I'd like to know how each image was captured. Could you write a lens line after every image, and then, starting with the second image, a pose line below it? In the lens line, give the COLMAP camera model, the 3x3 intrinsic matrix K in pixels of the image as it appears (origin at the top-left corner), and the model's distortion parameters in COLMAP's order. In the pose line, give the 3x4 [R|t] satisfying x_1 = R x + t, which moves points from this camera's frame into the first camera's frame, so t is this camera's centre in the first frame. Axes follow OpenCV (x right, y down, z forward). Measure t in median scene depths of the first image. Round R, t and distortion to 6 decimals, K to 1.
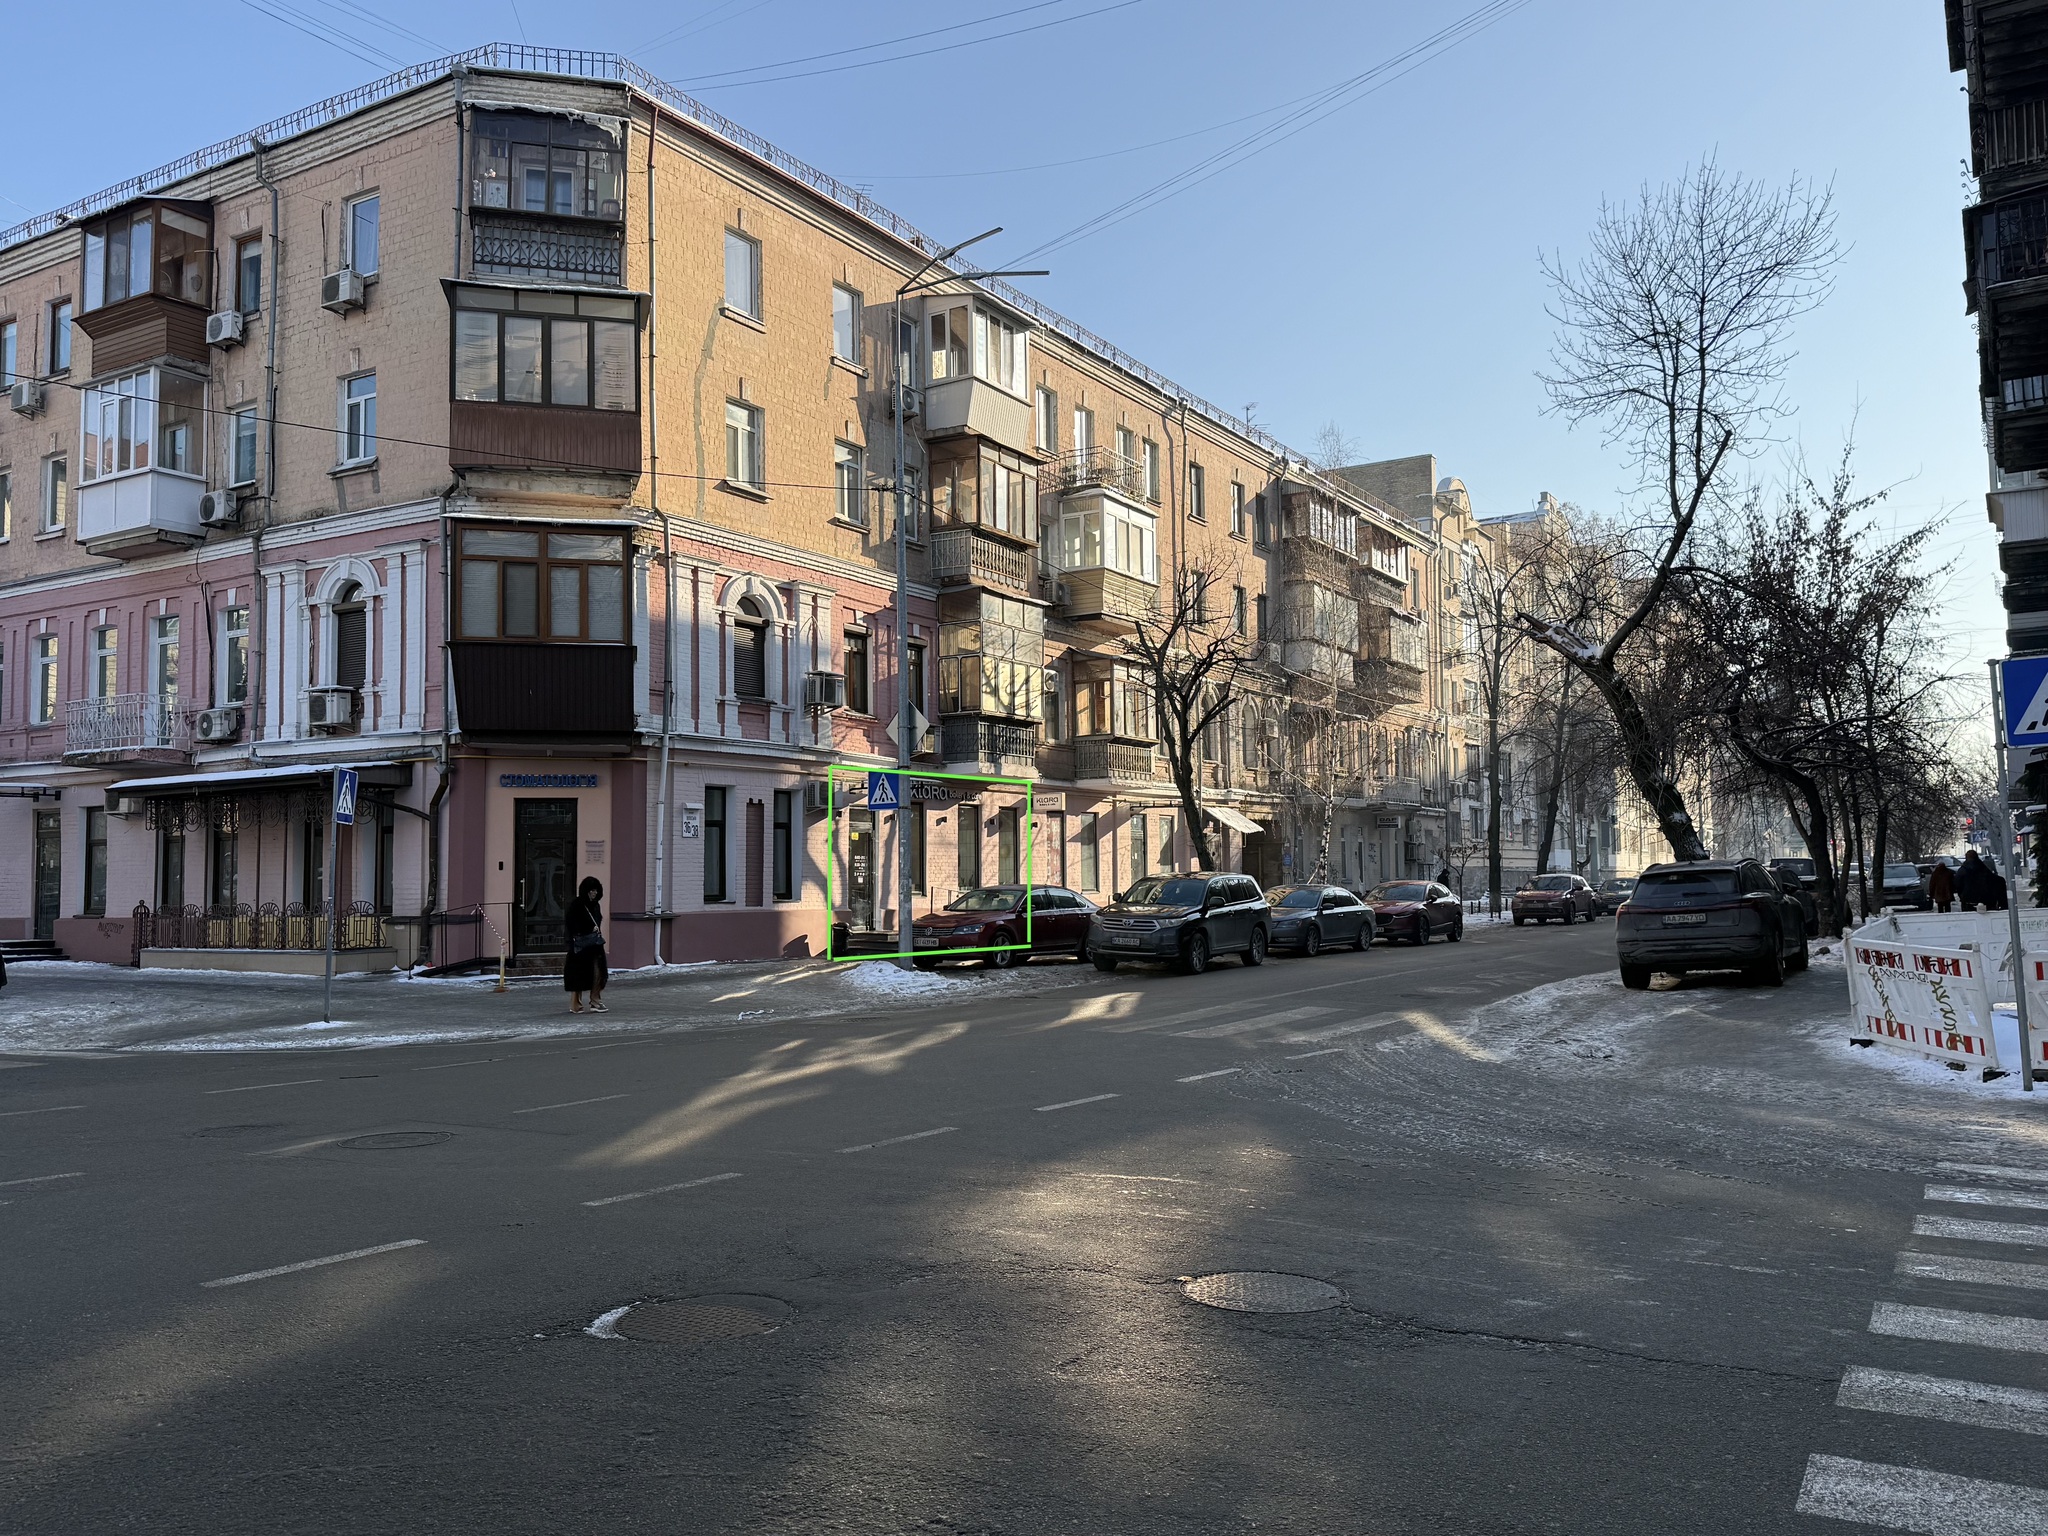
lens RADIAL K [[1613.8, 0, 1026.0], [0, 1613.8, 769.5], [0, 0, 1]] dist [0.081540, -0.036258]
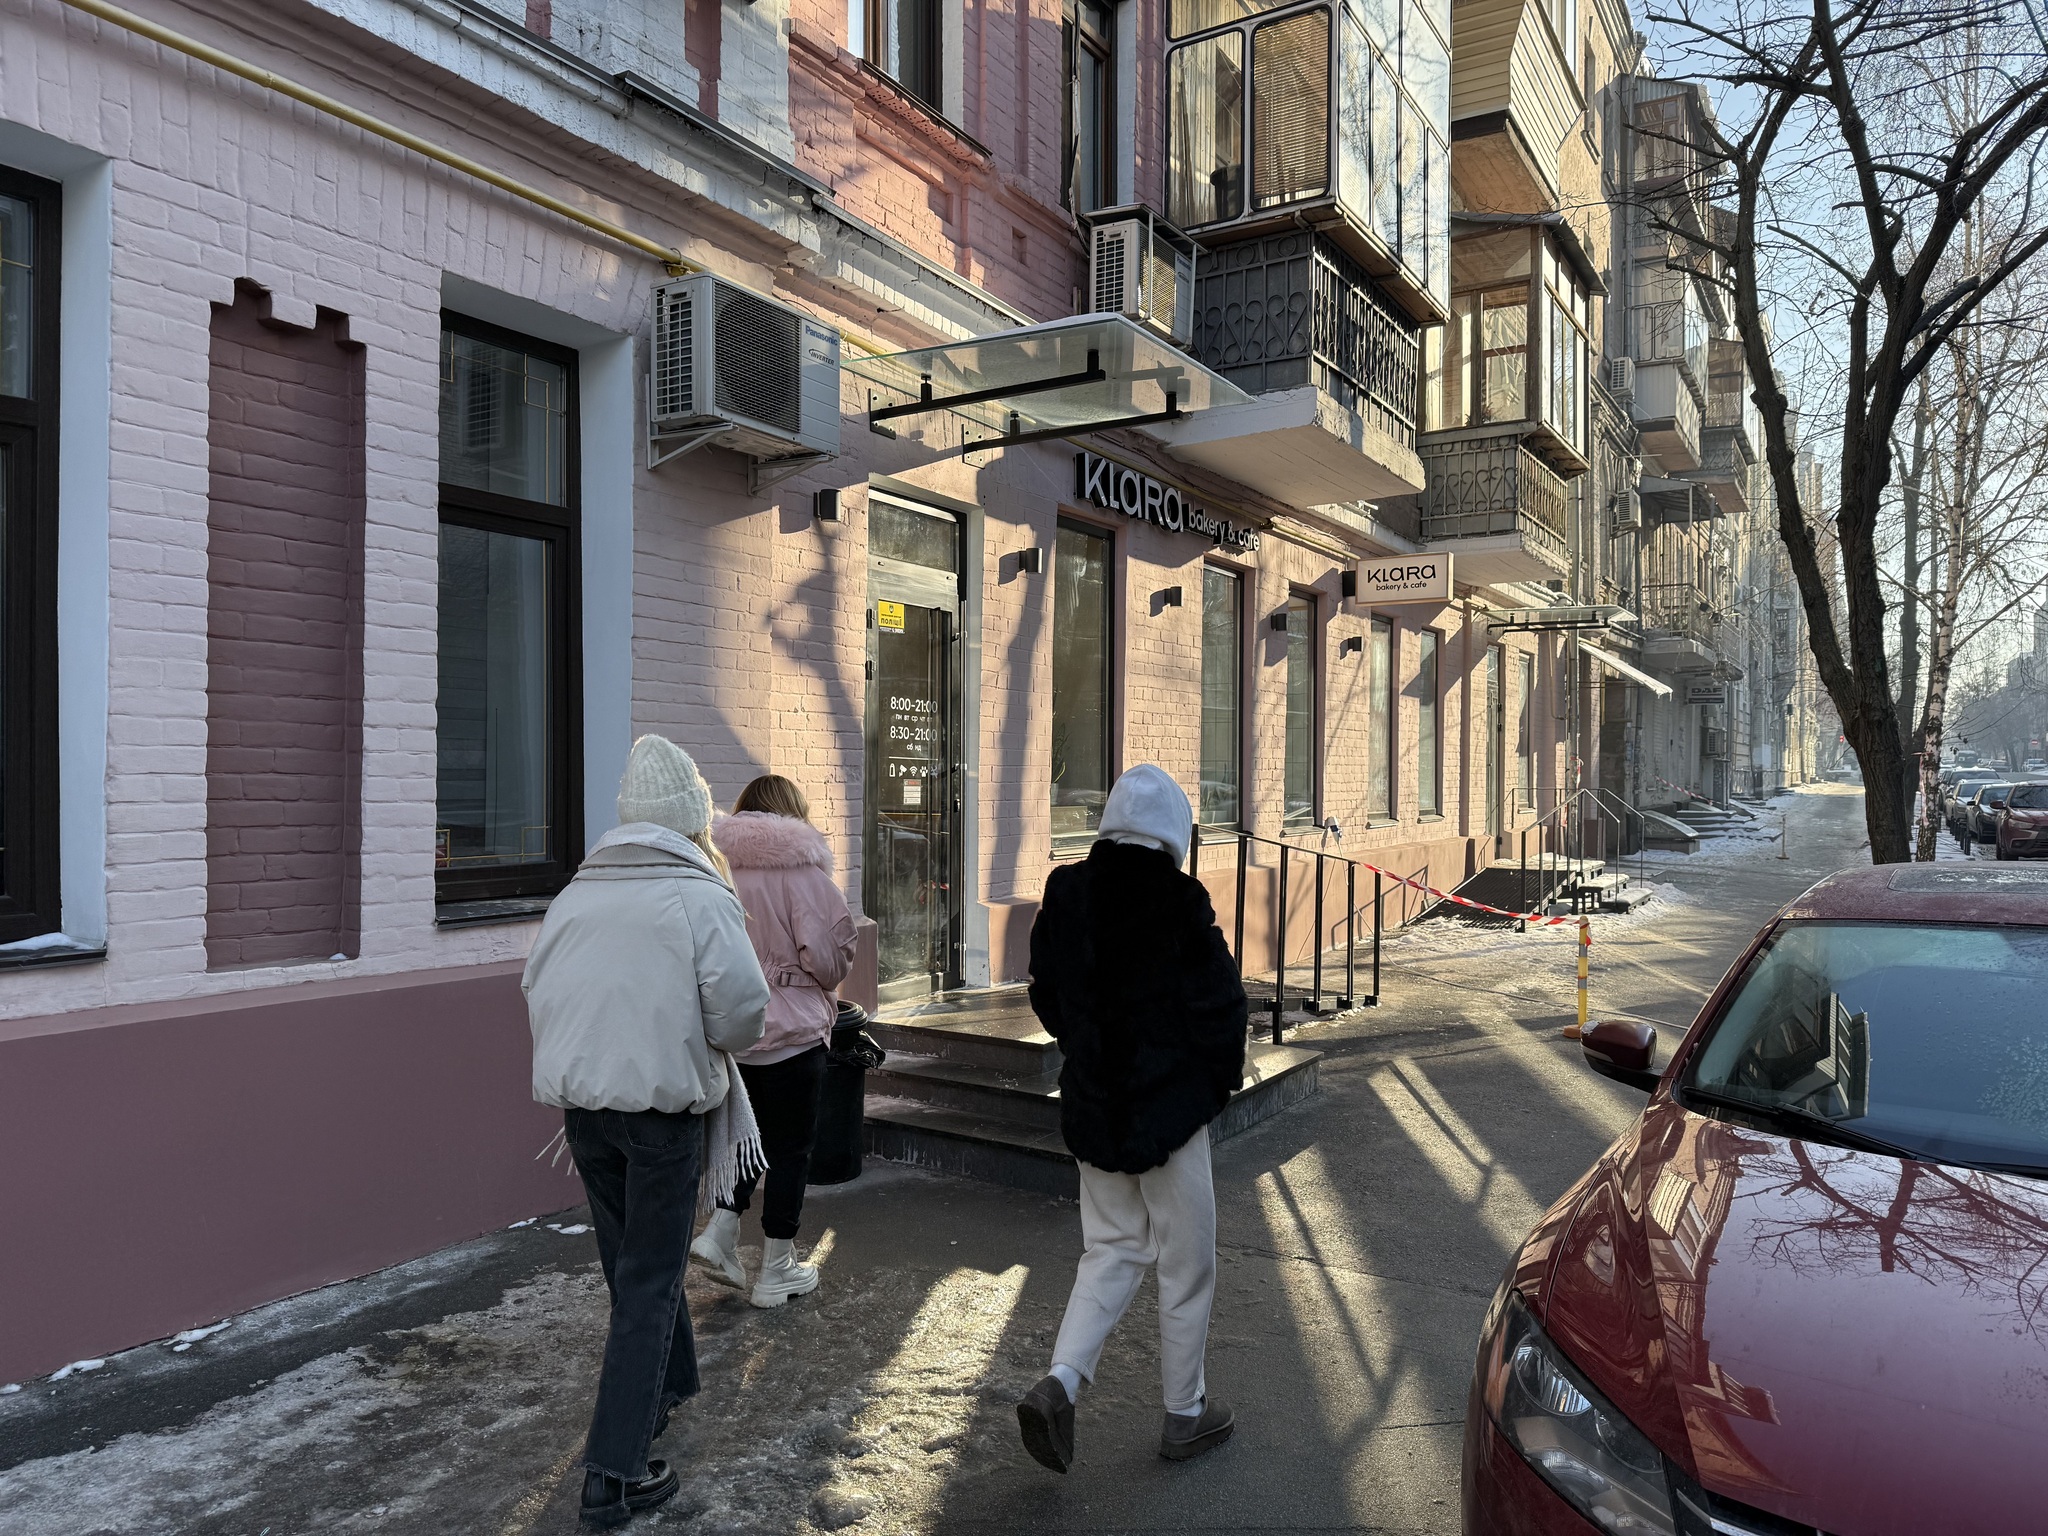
lens RADIAL K [[1416.1, 0, 1036.6], [0, 1416.1, 805.8], [0, 0, 1]] dist [0.022190, -0.026960]
pose [[0.999698, 0.015184, 0.019314, -0.081750], [-0.016940, 0.995404, 0.094251, 0.045920], [-0.017795, -0.094549, 0.995361, 0.729116]]
